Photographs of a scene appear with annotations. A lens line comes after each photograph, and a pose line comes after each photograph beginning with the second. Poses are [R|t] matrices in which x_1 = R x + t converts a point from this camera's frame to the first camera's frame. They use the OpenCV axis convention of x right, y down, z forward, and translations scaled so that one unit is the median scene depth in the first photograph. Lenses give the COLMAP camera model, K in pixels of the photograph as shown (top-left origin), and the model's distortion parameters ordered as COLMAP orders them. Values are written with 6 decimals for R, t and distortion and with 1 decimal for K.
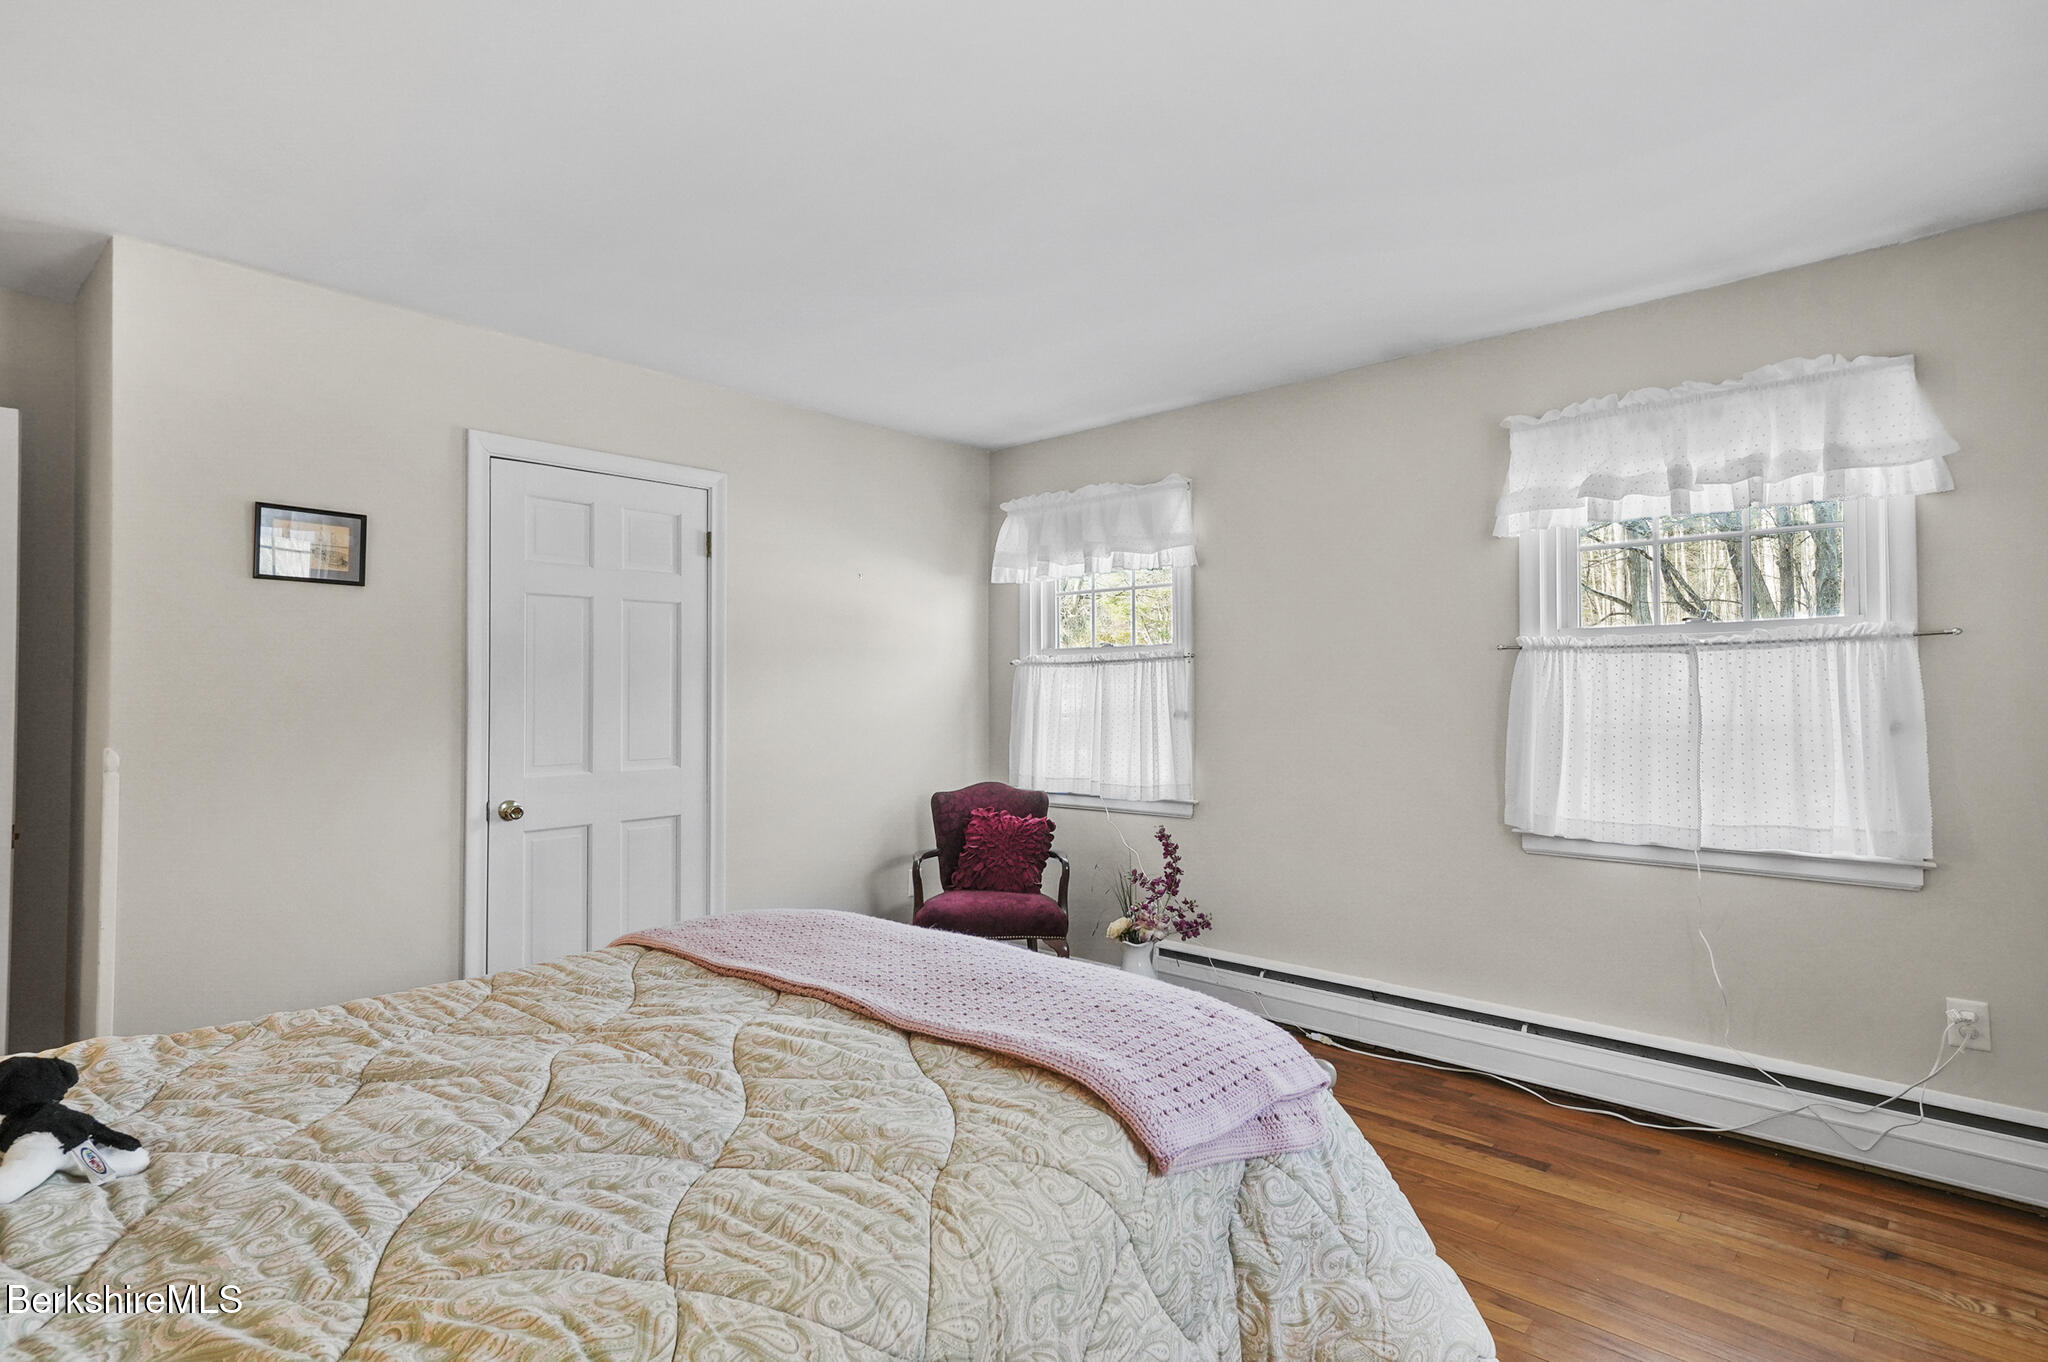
lens RADIAL K [[1012.0, 0, 1012.0], [0, 1012.0, 675.8], [0, 0, 1]] dist [0.001617, 0.024037]
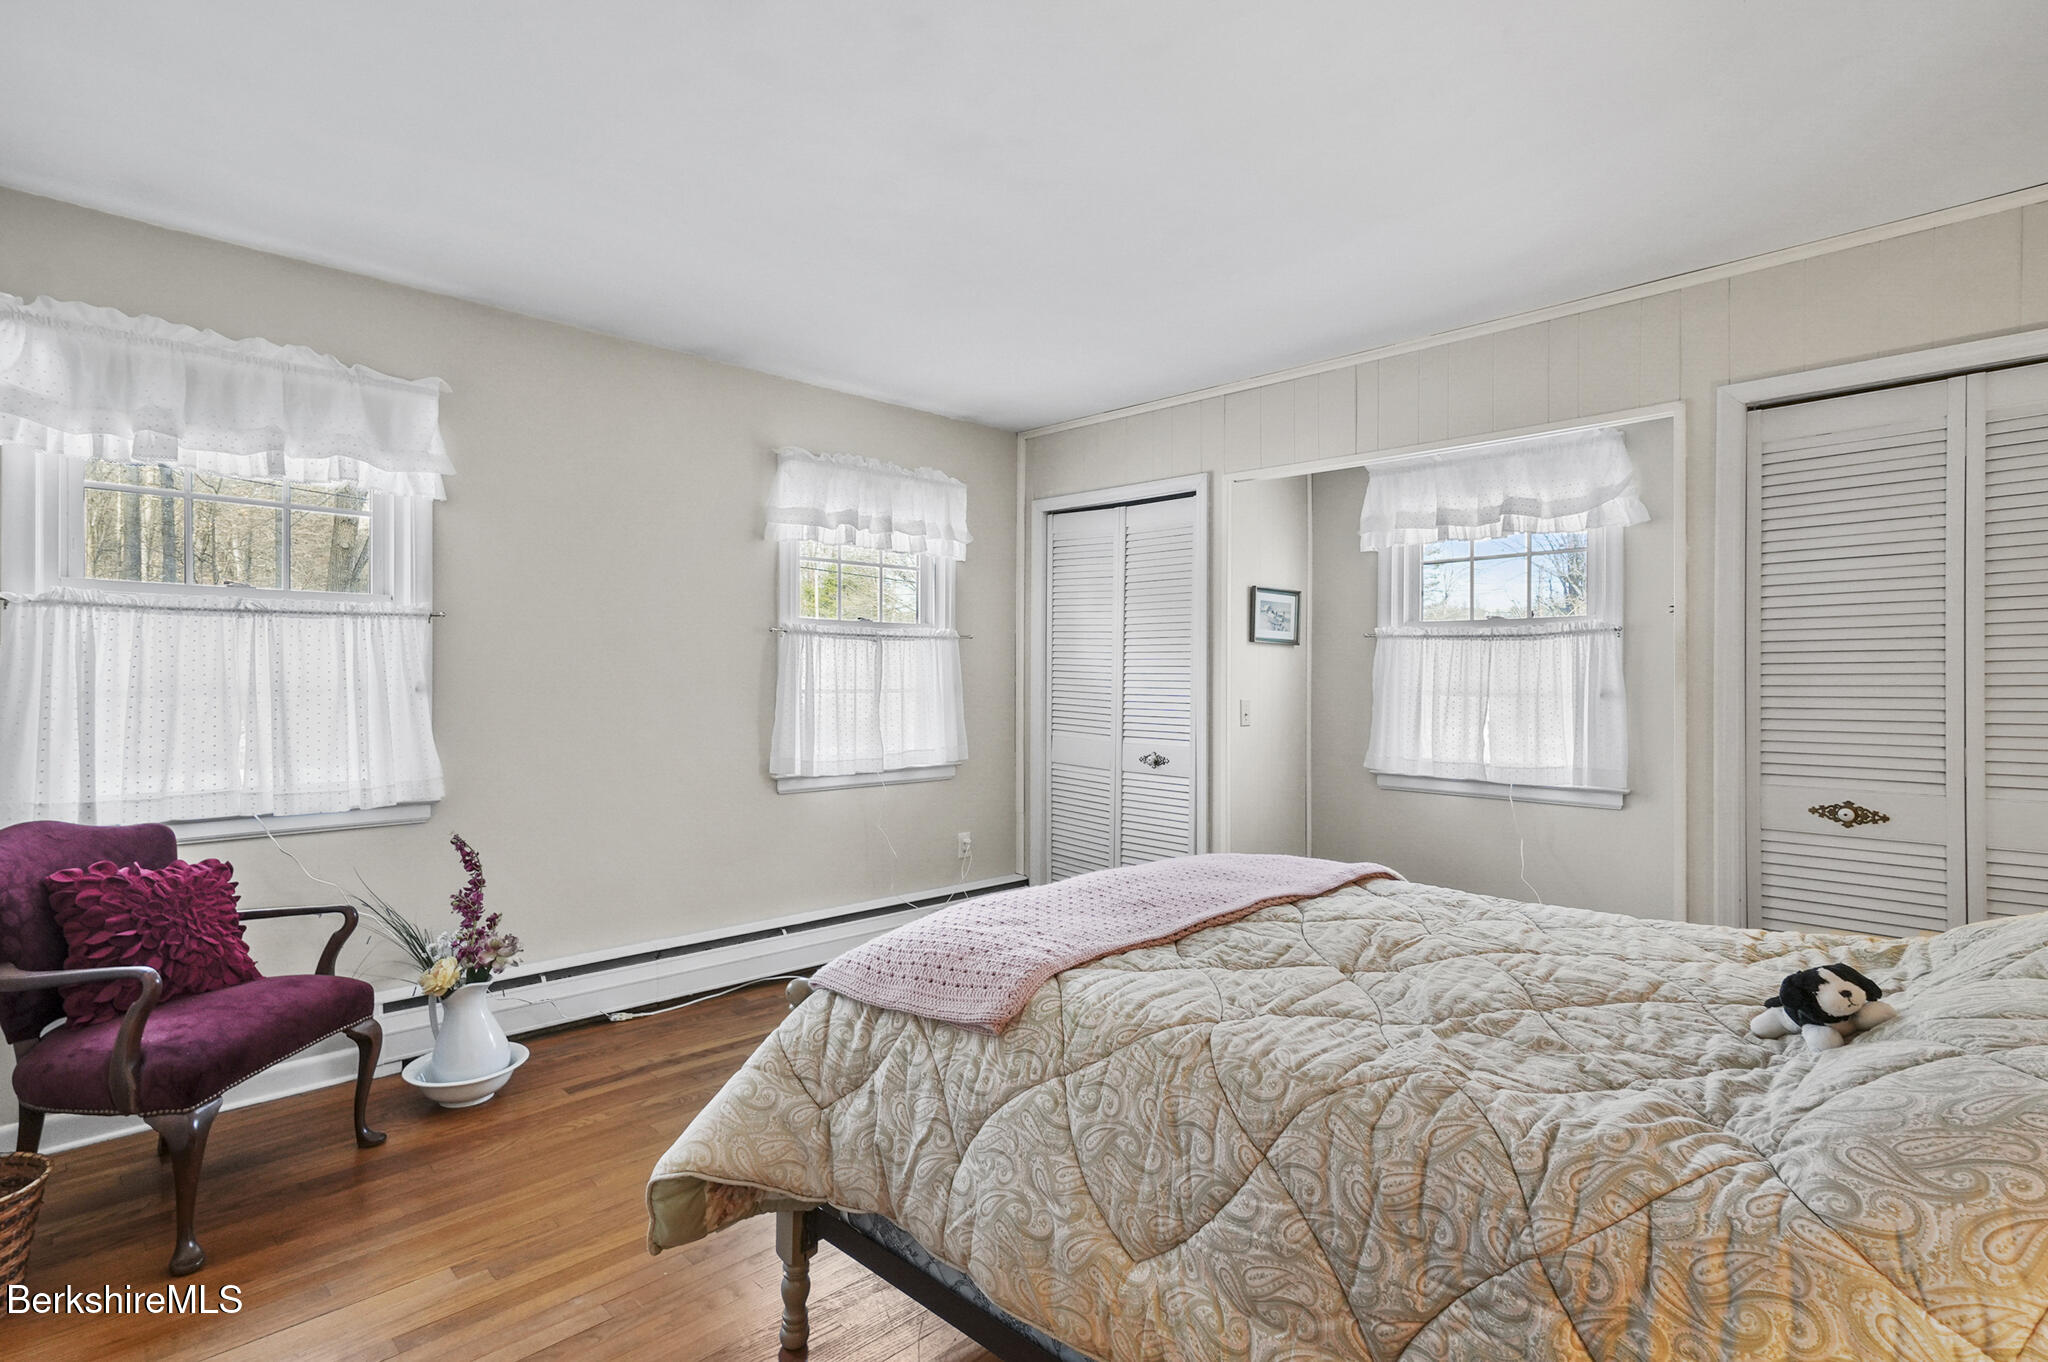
lens RADIAL K [[961.3, 0, 1024.4], [0, 961.3, 666.9], [0, 0, 1]] dist [-0.000736, -0.000190]
pose [[0.083078, 0.007200, 0.996517, -0.652503], [-0.029936, 0.999541, -0.004727, 0.013360], [-0.996093, -0.029439, 0.083255, 0.598585]]
